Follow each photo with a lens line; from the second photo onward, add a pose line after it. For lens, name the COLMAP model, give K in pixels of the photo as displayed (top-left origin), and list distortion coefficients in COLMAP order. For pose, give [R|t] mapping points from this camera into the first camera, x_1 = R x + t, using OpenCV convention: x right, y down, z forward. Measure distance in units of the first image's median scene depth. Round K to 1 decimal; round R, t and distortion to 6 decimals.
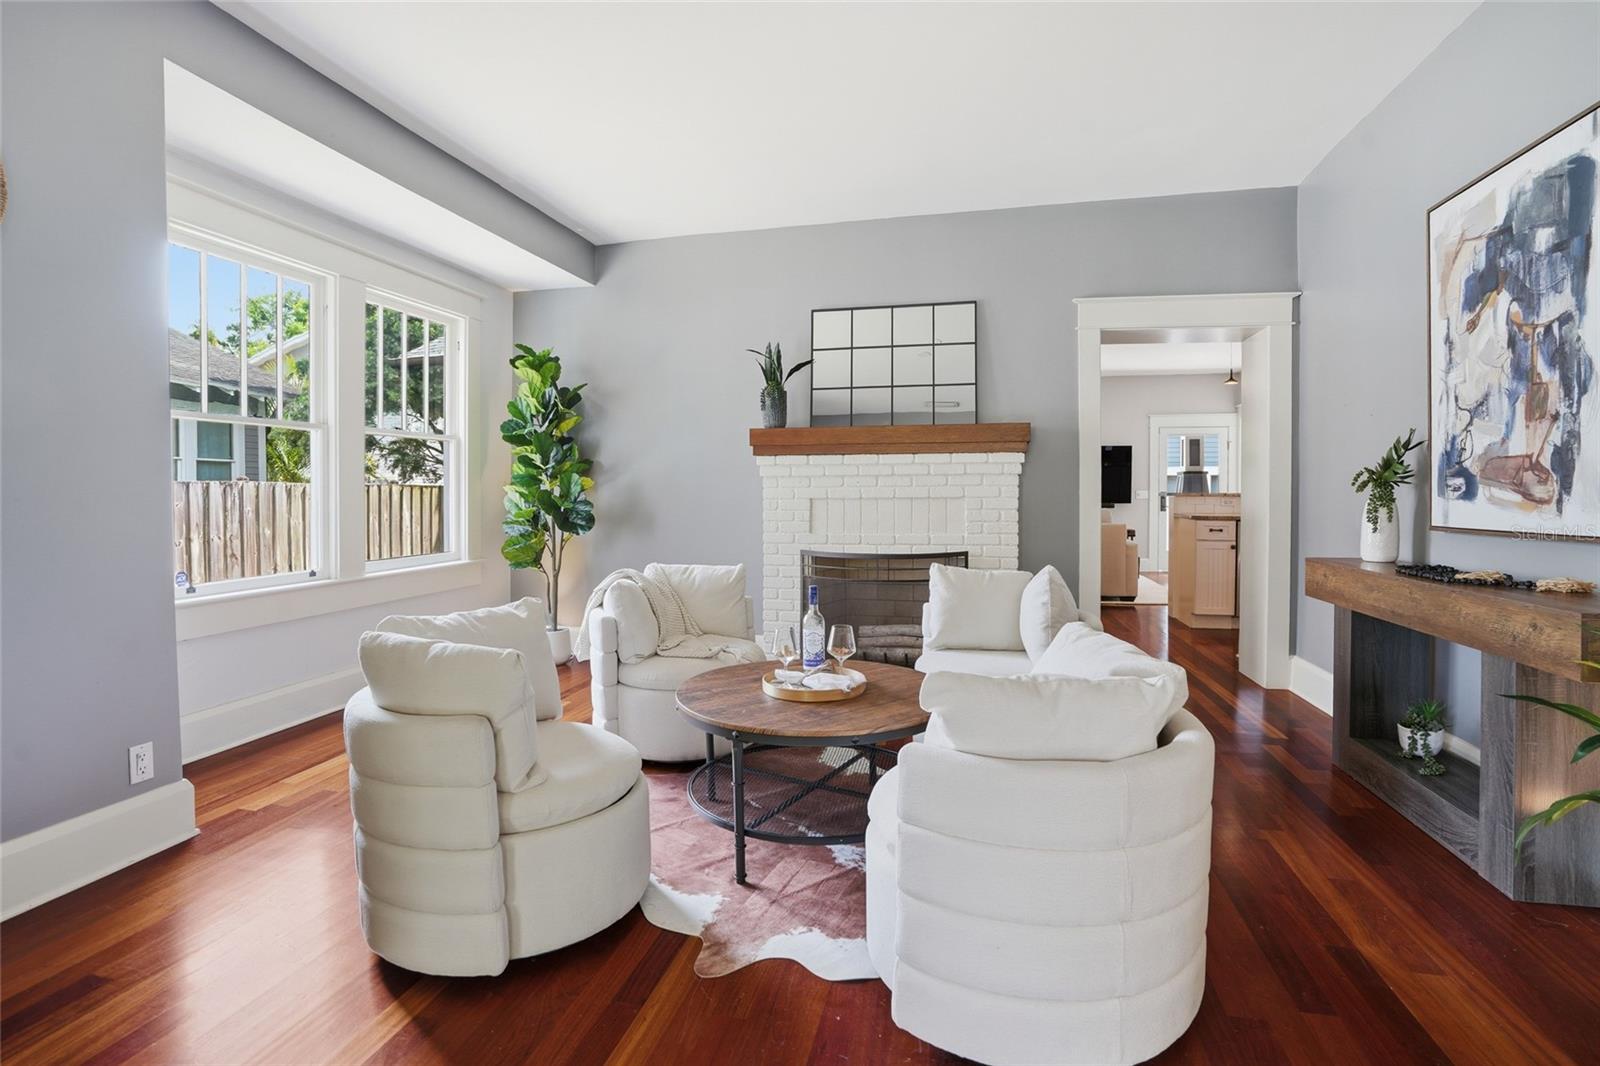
lens RADIAL K [[780.0, 0, 788.7], [0, 780.0, 510.7], [0, 0, 1]] dist [-0.059300, 0.023843]
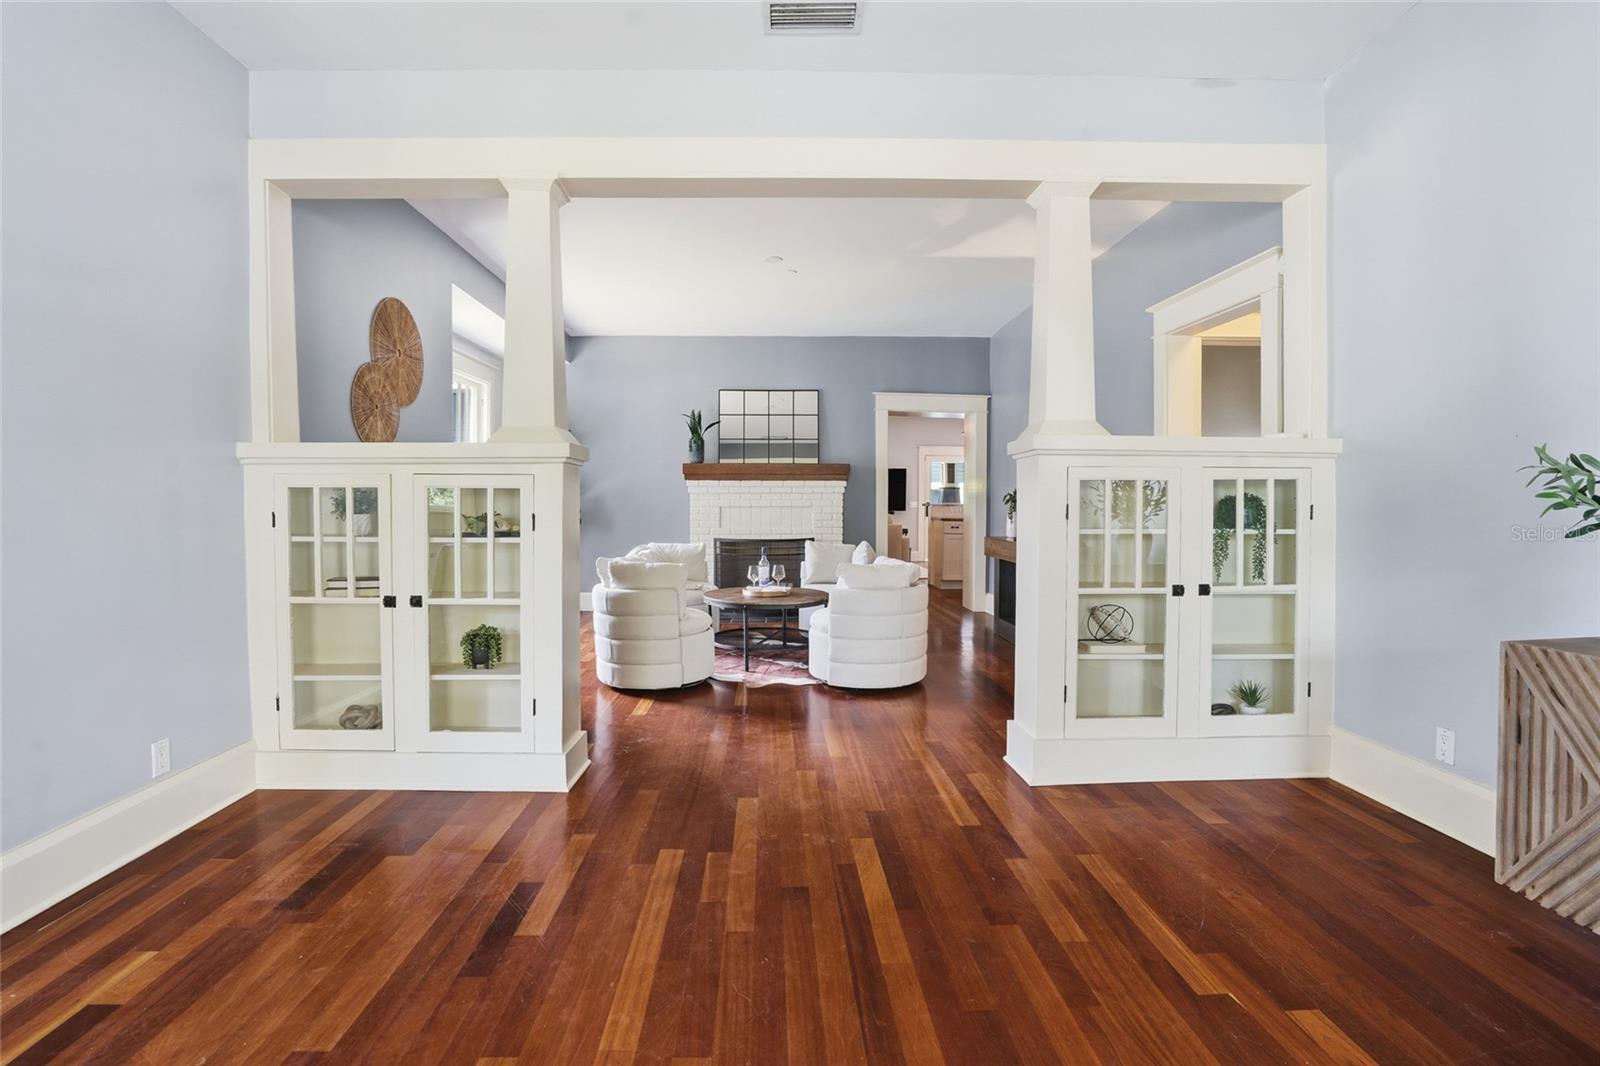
lens RADIAL K [[780.0, 0, 788.7], [0, 780.0, 510.7], [0, 0, 1]] dist [-0.059300, 0.023843]
pose [[0.964776, 0.002588, 0.263058, -0.262285], [0.000464, 0.999933, -0.011542, 0.011674], [-0.263071, 0.011257, 0.964711, -0.607899]]
